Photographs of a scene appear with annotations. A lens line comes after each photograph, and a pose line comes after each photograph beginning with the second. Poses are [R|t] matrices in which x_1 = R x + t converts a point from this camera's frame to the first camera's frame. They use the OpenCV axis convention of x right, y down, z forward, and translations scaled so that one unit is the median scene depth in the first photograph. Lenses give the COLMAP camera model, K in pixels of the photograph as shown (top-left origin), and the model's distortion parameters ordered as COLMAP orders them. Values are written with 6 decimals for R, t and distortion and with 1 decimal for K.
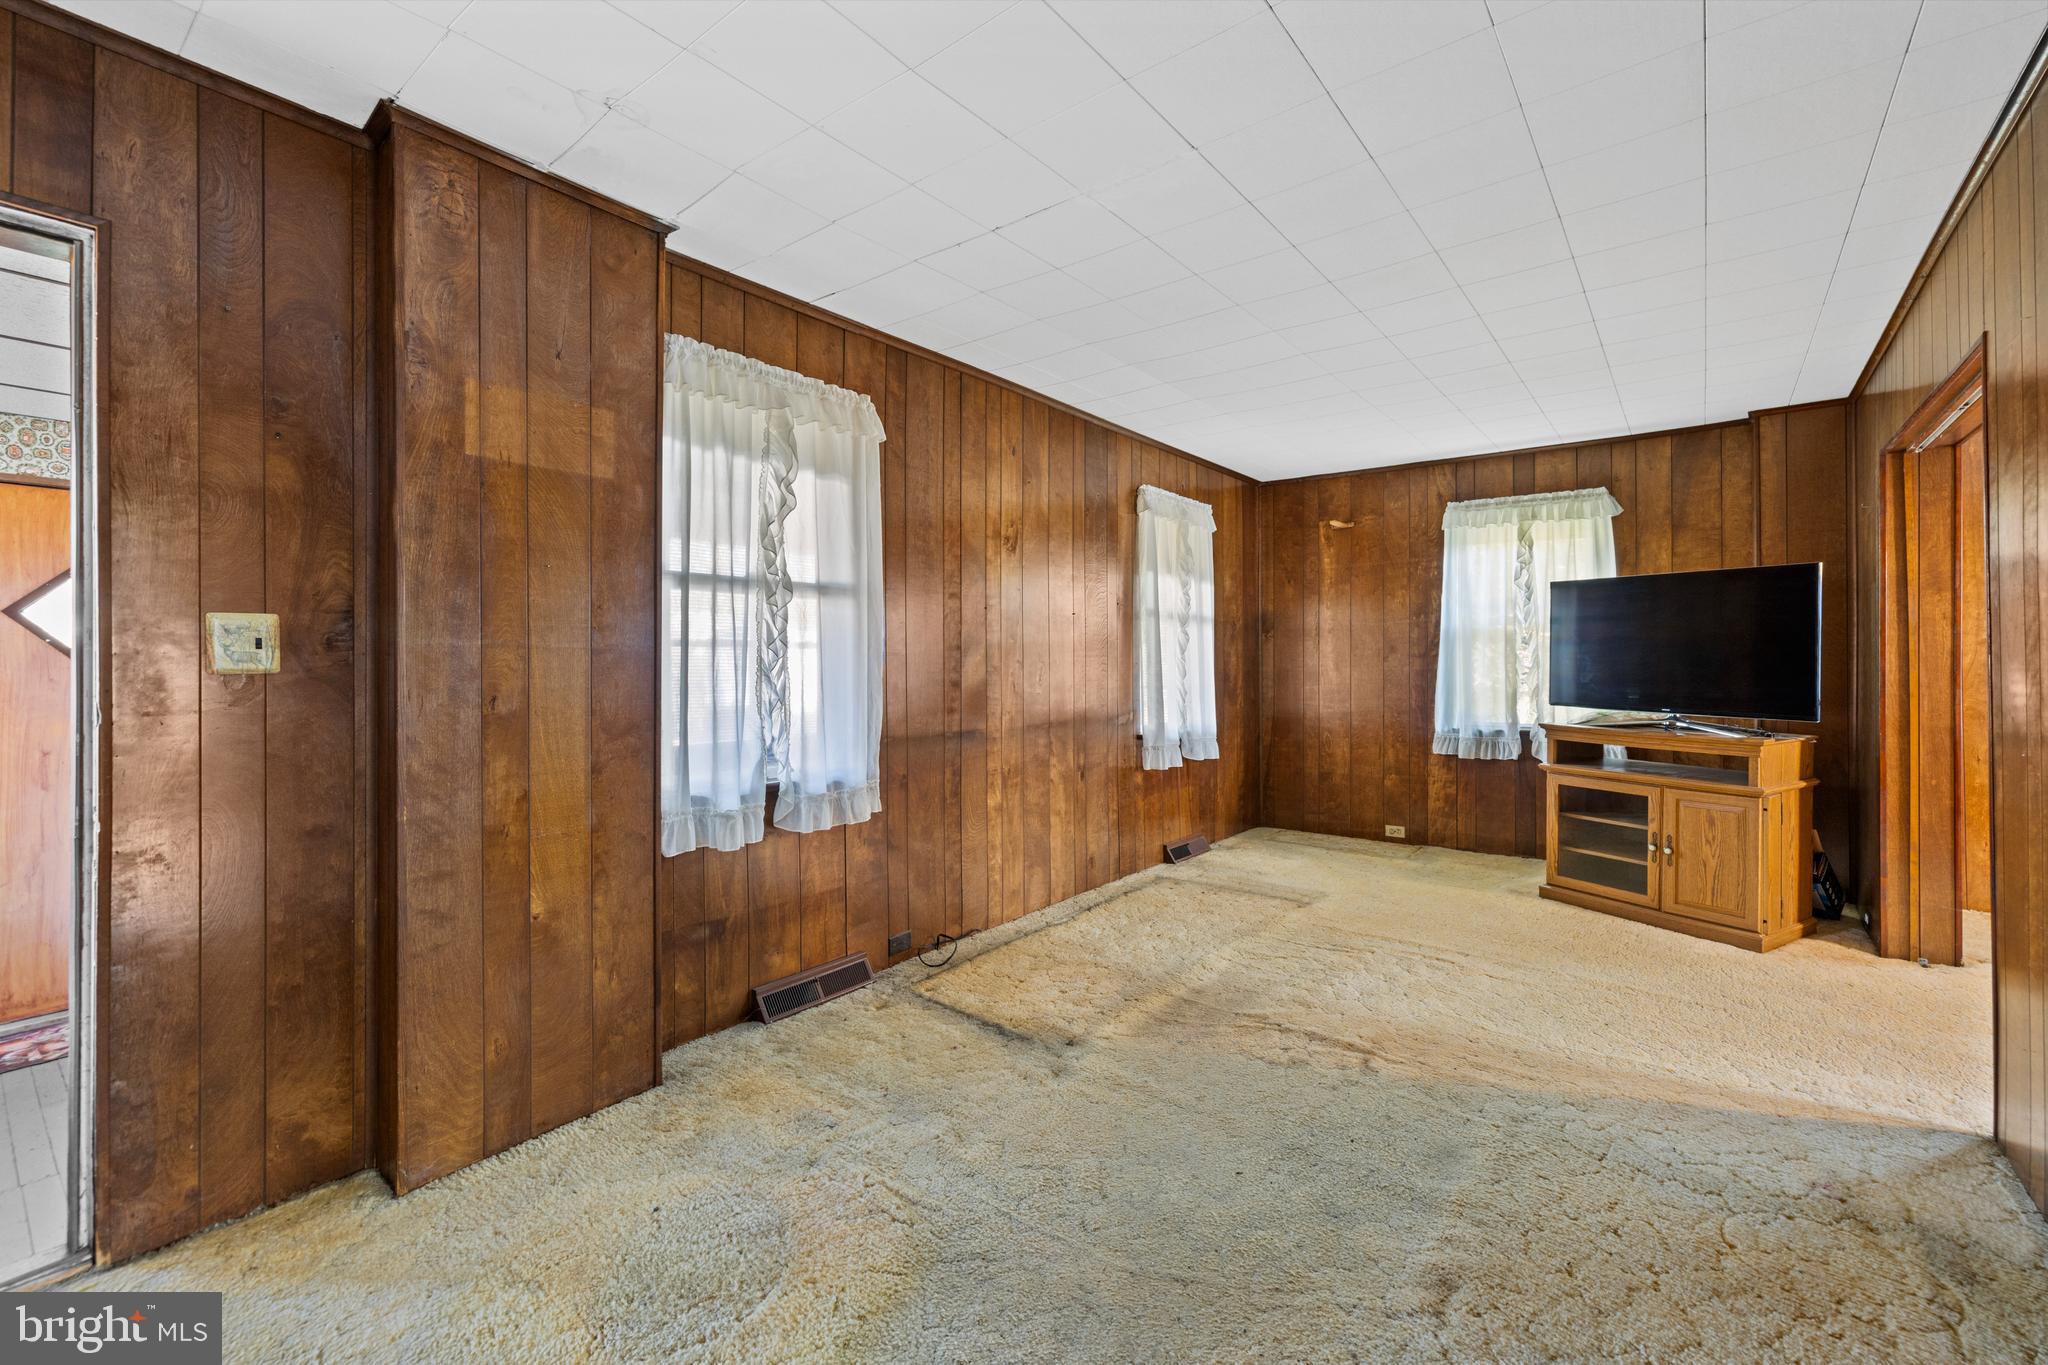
lens RADIAL K [[863.0, 0, 1010.6], [0, 863.0, 656.9], [0, 0, 1]] dist [0.001531, 0.000803]
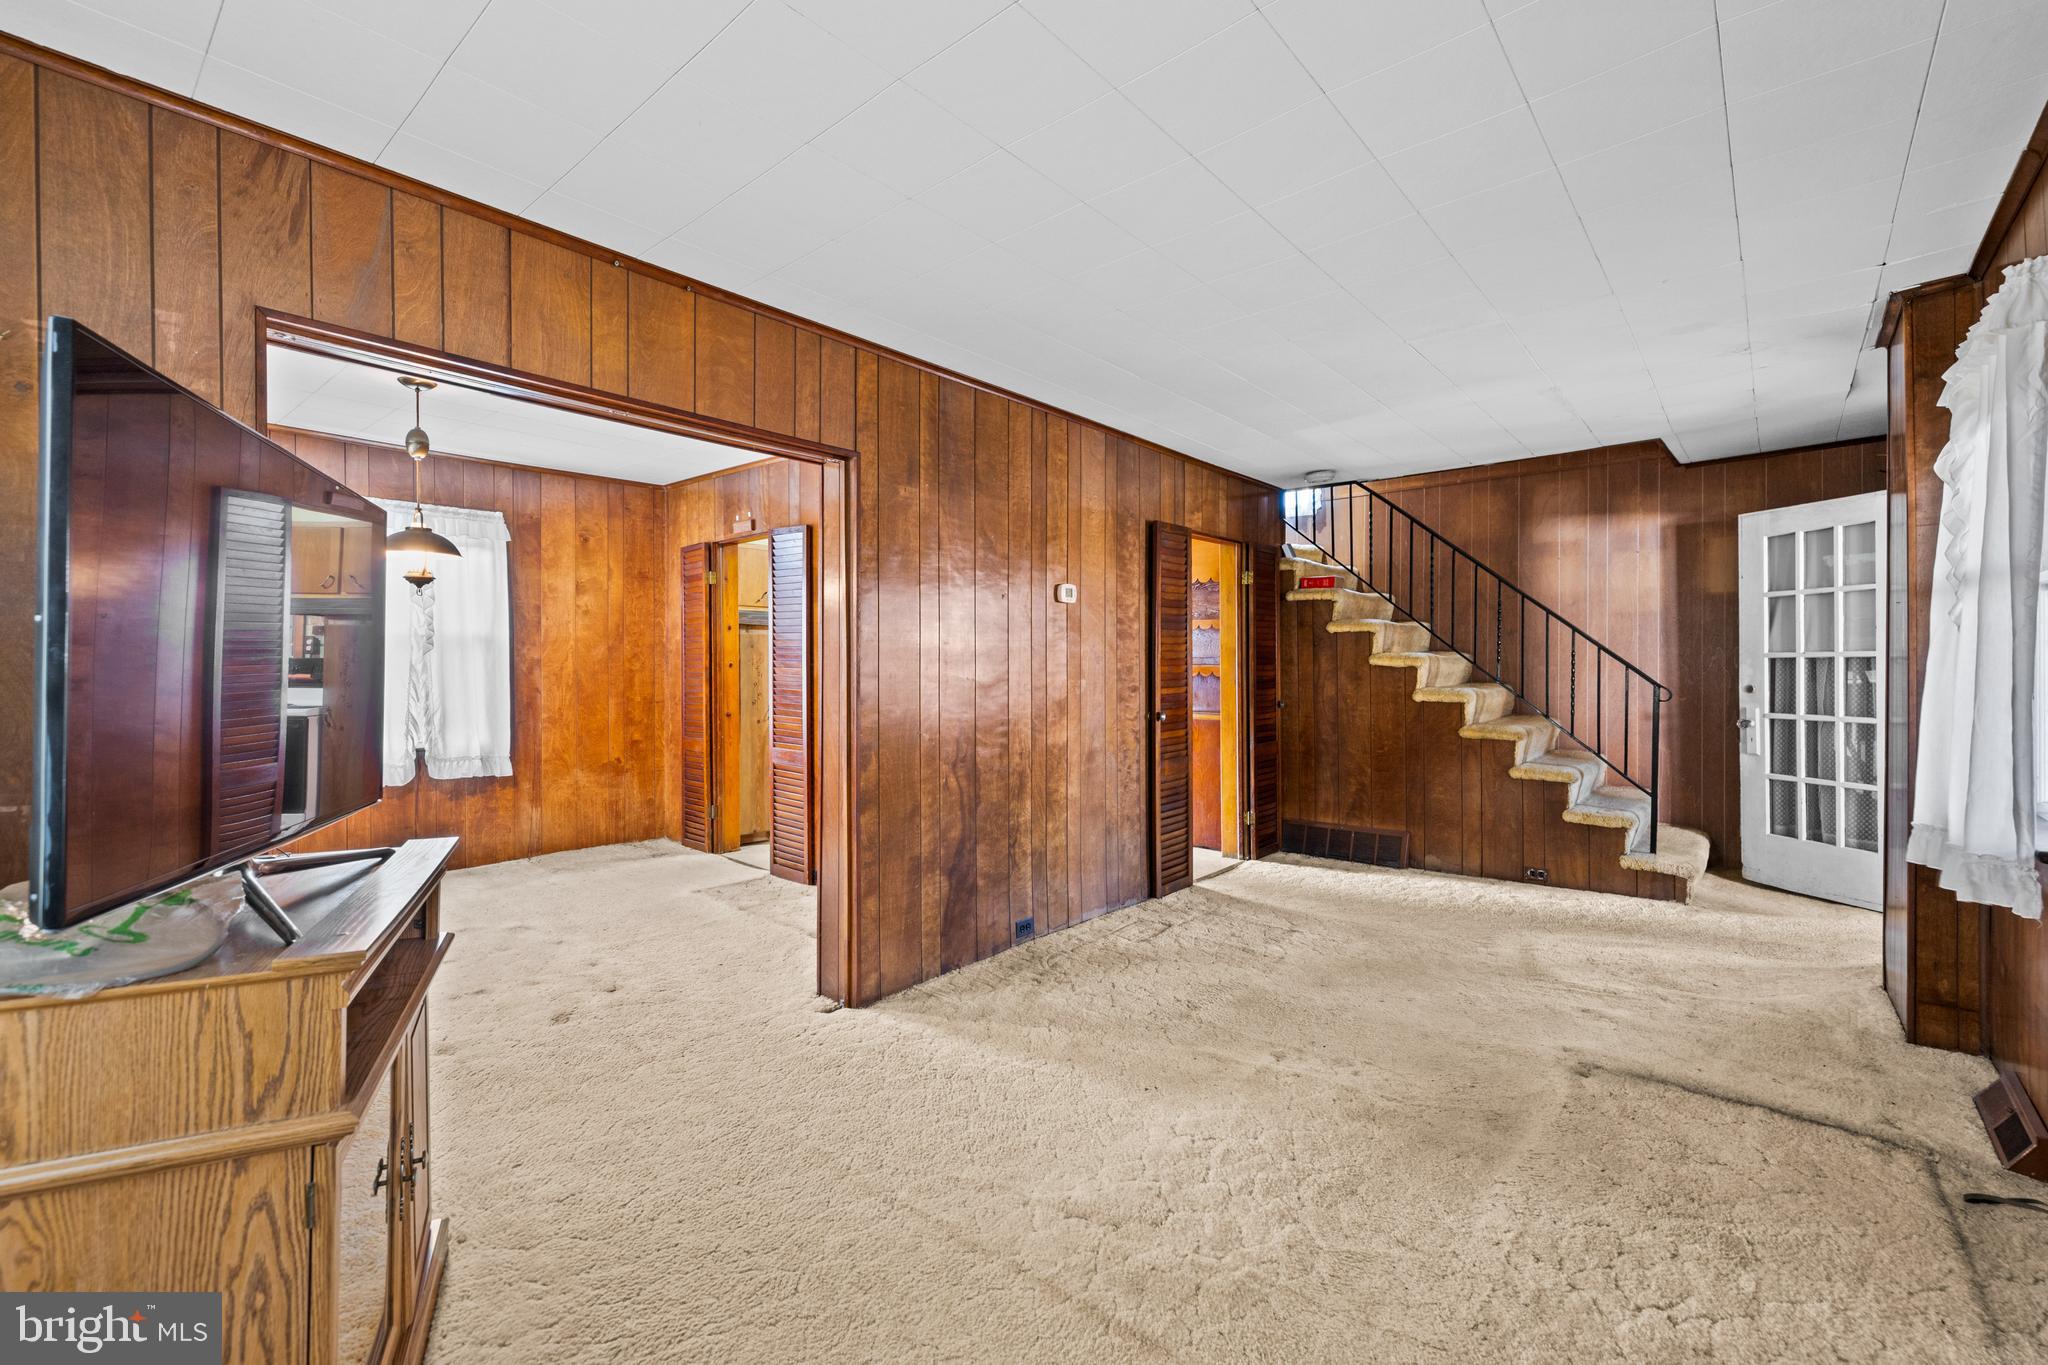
lens RADIAL K [[882.9, 0, 1009.9], [0, 882.9, 667.0], [0, 0, 1]] dist [0.000648, 0.000440]
pose [[-0.999239, 0.007818, 0.038209, 0.490467], [0.007577, 0.999950, -0.006466, -0.003060], [-0.038257, -0.006171, -0.999249, 1.483162]]
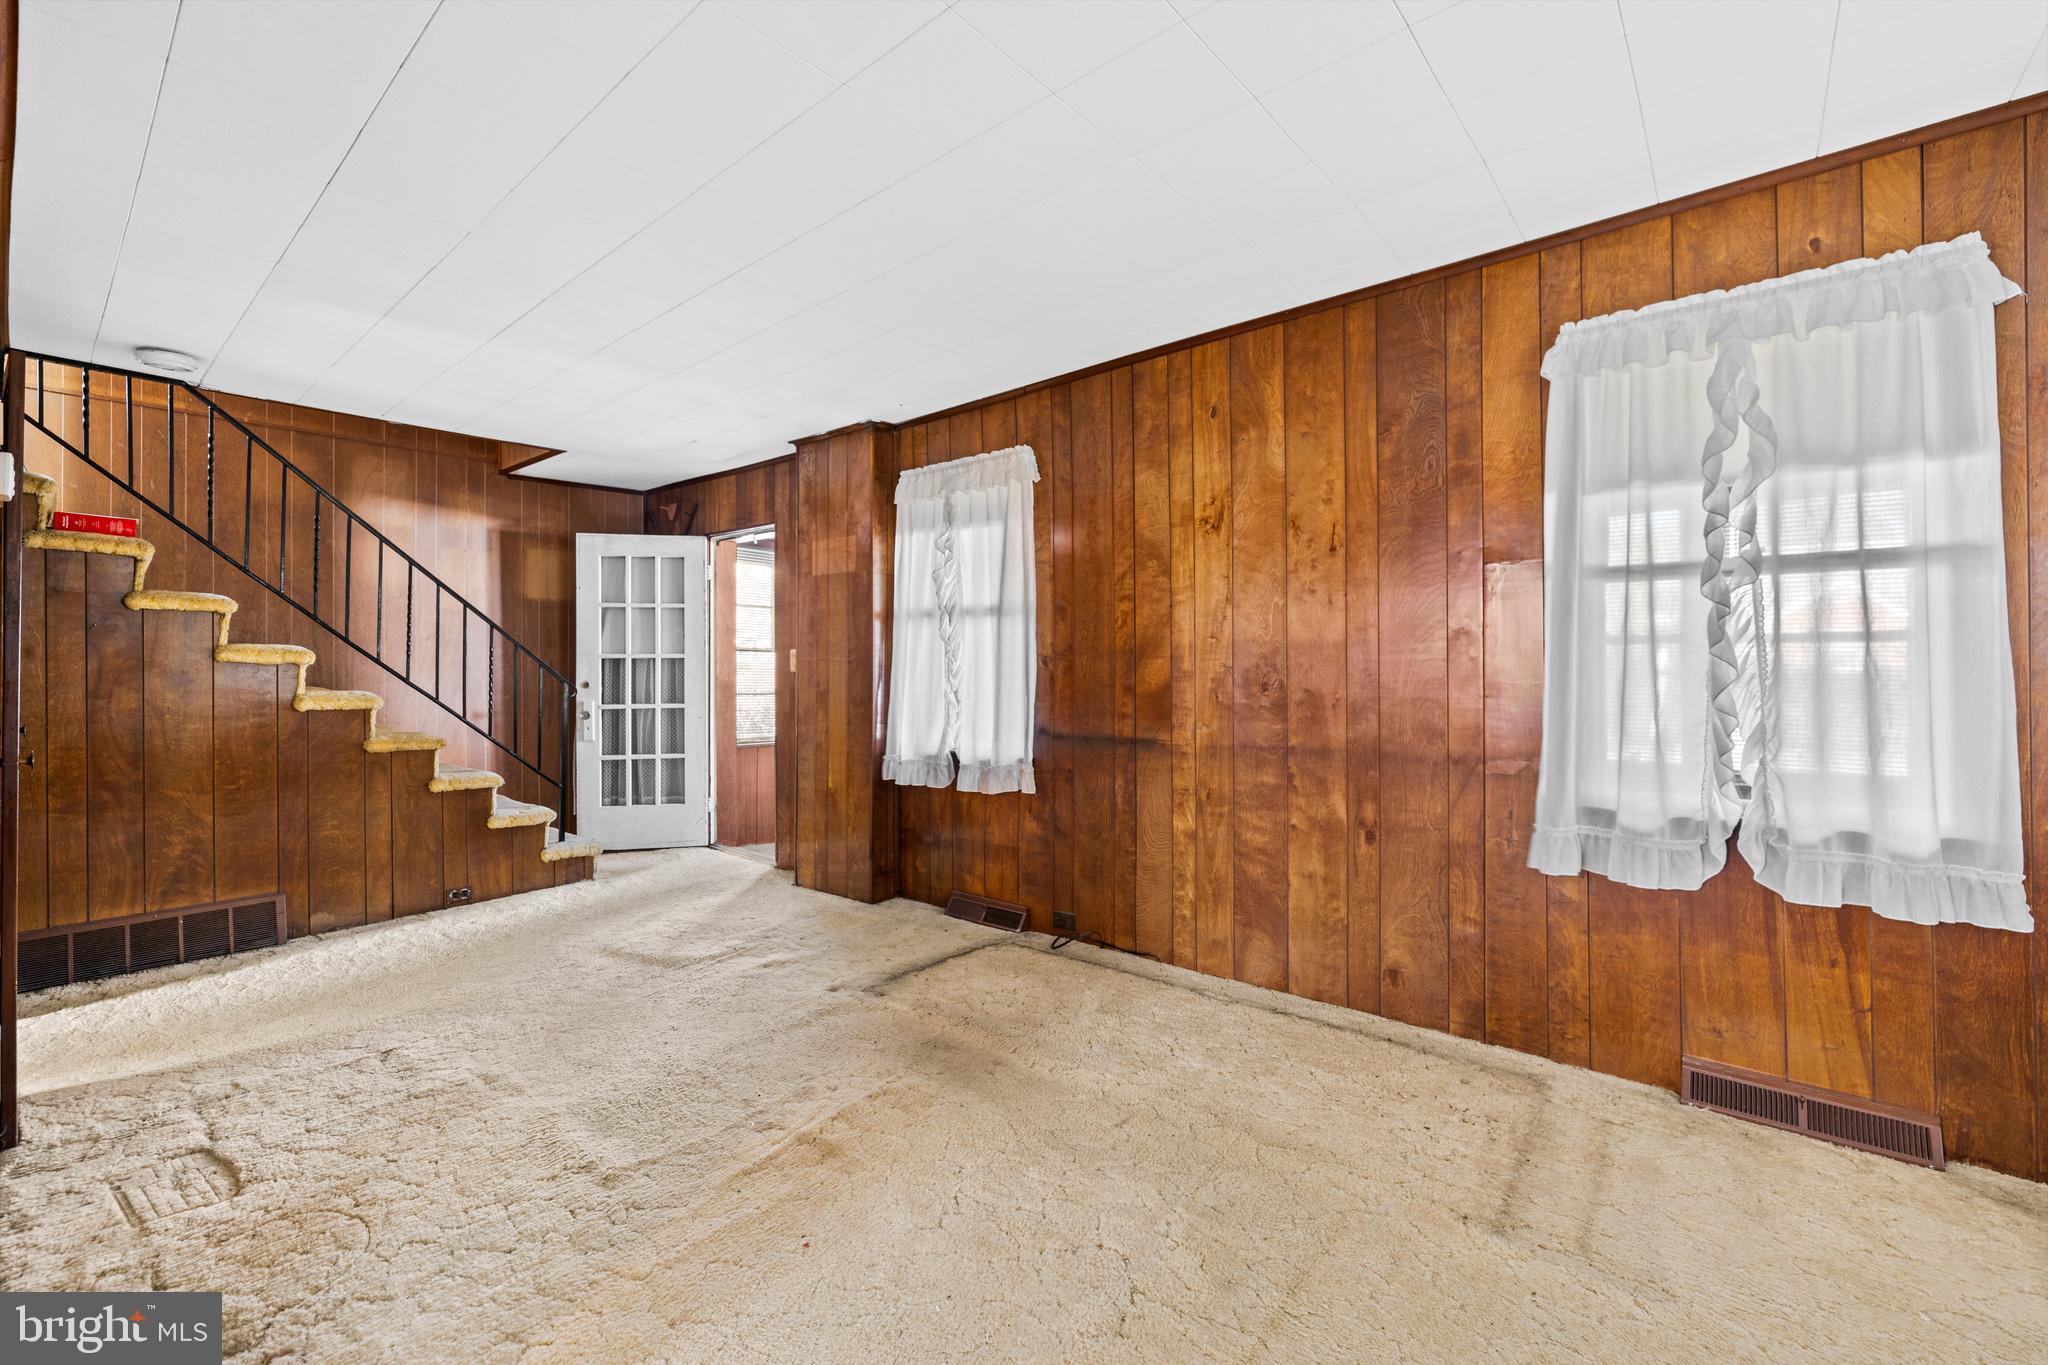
lens RADIAL K [[848.1, 0, 1021.3], [0, 848.1, 669.3], [0, 0, 1]] dist [-0.000330, -0.000044]
pose [[-0.023872, 0.005450, -0.999700, 0.892433], [0.010670, 0.999930, 0.005196, 0.002712], [0.999658, -0.010543, -0.023929, 0.901426]]
